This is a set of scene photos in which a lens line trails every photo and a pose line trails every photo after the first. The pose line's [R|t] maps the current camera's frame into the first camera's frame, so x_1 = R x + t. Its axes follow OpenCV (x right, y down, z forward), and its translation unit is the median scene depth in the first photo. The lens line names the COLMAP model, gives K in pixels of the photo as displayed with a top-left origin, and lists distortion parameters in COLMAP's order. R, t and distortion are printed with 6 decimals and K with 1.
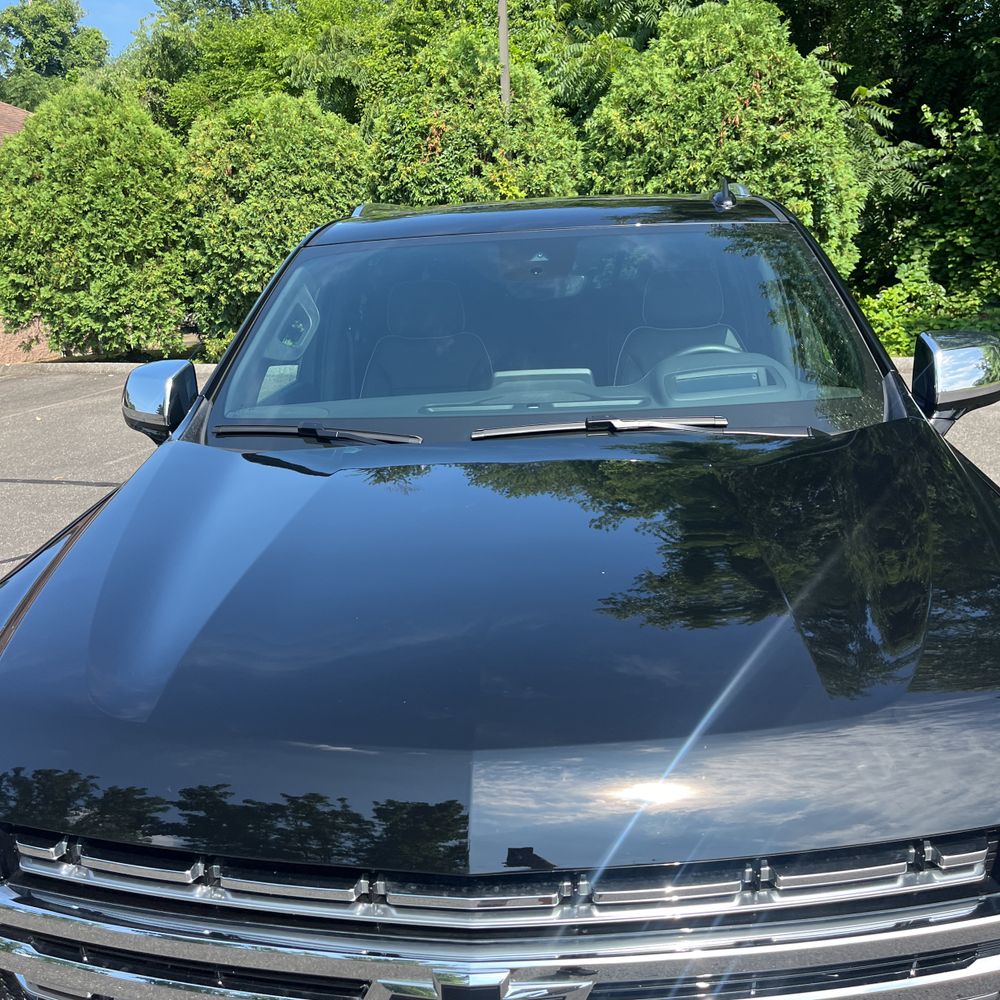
lens RADIAL K [[1011.4, 0, 487.5], [0, 1011.4, 500.9], [0, 0, 1]] dist [0.047834, -0.035558]
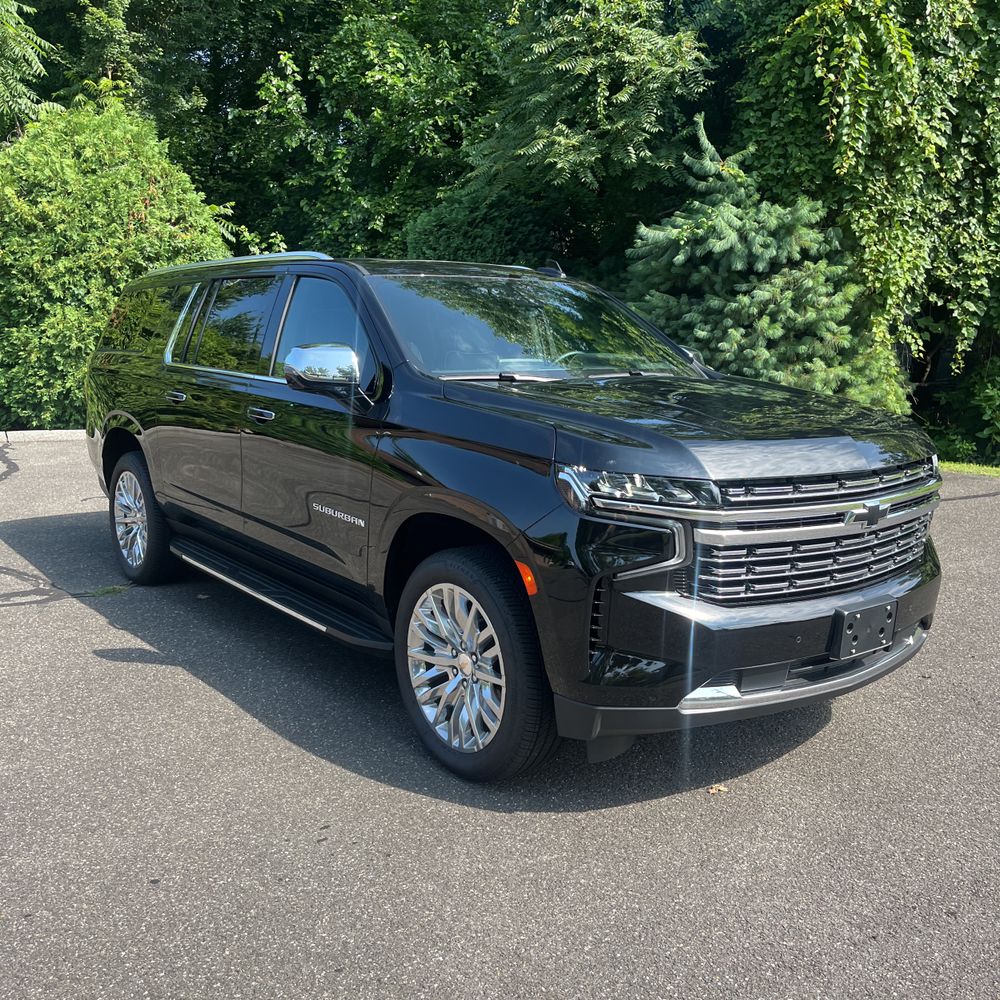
lens RADIAL K [[1033.9, 0, 491.1], [0, 1033.9, 503.4], [0, 0, 1]] dist [0.033099, -0.005663]
pose [[0.725185, -0.053067, 0.686506, -0.235720], [0.123914, 0.990806, -0.054306, 0.041690], [-0.677312, 0.124450, 0.725093, -0.043283]]
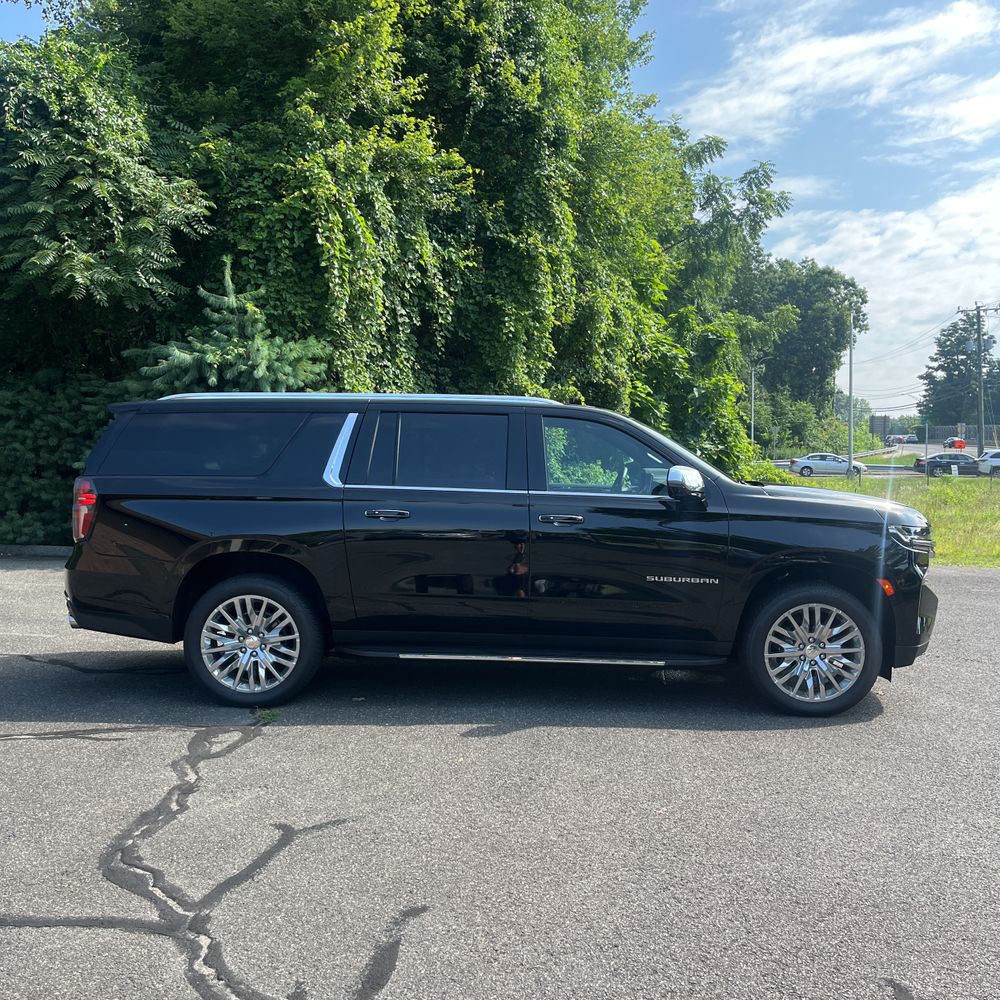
lens RADIAL K [[1050.9, 0, 500.0], [0, 1050.9, 500.0], [0, 0, 1]] dist [0.053236, -0.026269]
pose [[-0.087508, 0.001551, 0.996163, -0.506840], [0.242542, 0.969939, 0.019796, -0.039086], [-0.966186, 0.243343, -0.085254, 0.314445]]
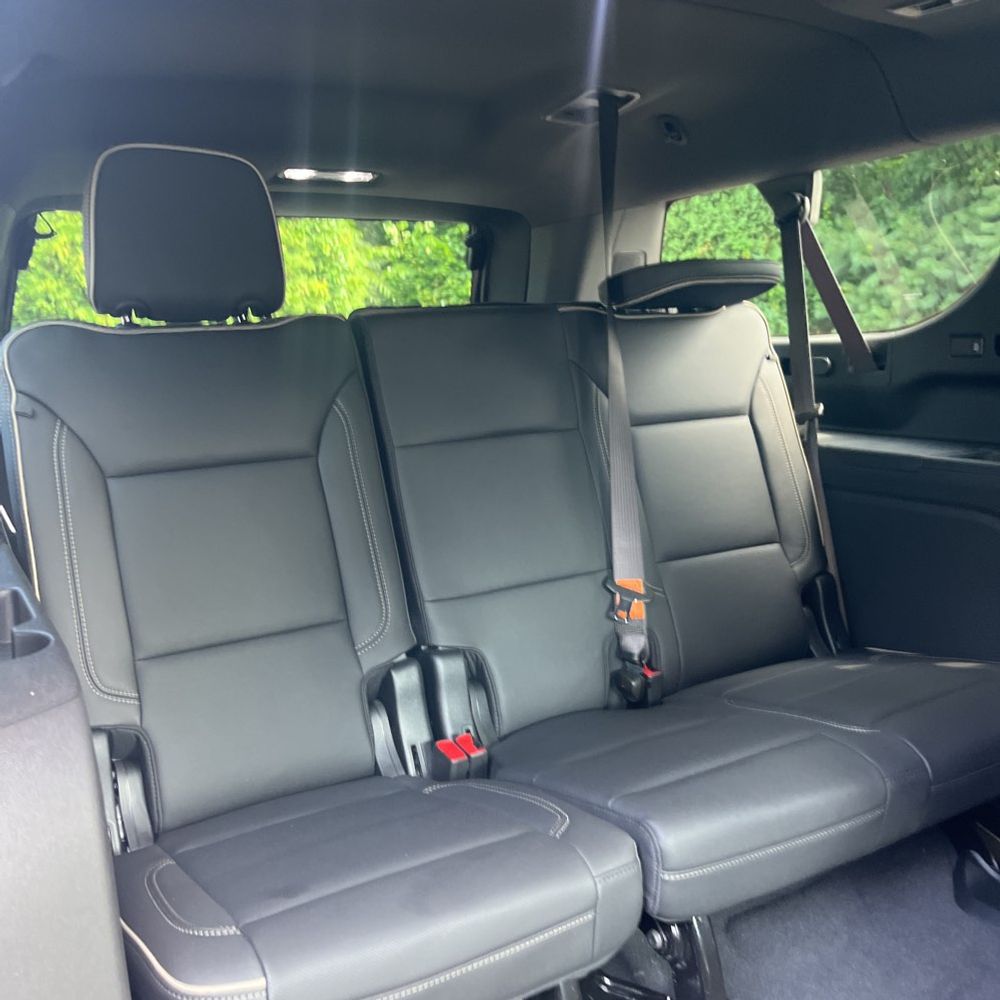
lens RADIAL K [[1011.4, 0, 487.5], [0, 1011.4, 500.9], [0, 0, 1]] dist [0.047834, -0.035558]
pose [[0.809432, -0.075899, 0.582287, -0.032257], [0.147776, 0.986027, -0.076896, -0.048465], [-0.568315, 0.148290, 0.809338, 0.292496]]
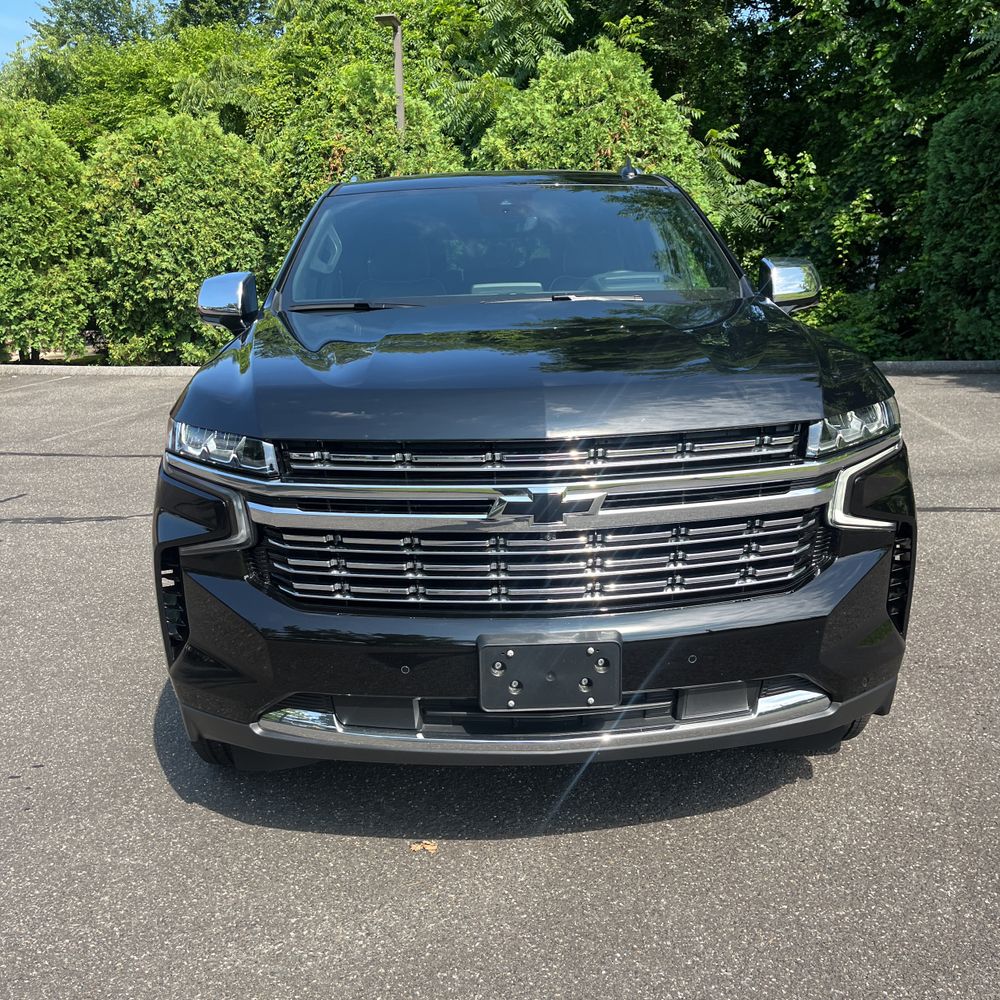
lens RADIAL K [[1018.9, 0, 477.4], [0, 1018.9, 499.0], [0, 0, 1]] dist [0.053682, -0.054427]
pose [[0.992715, -0.004639, 0.120401, -0.033258], [0.009483, 0.999167, -0.039689, 0.047164], [-0.120116, 0.040542, 0.991932, -0.082307]]
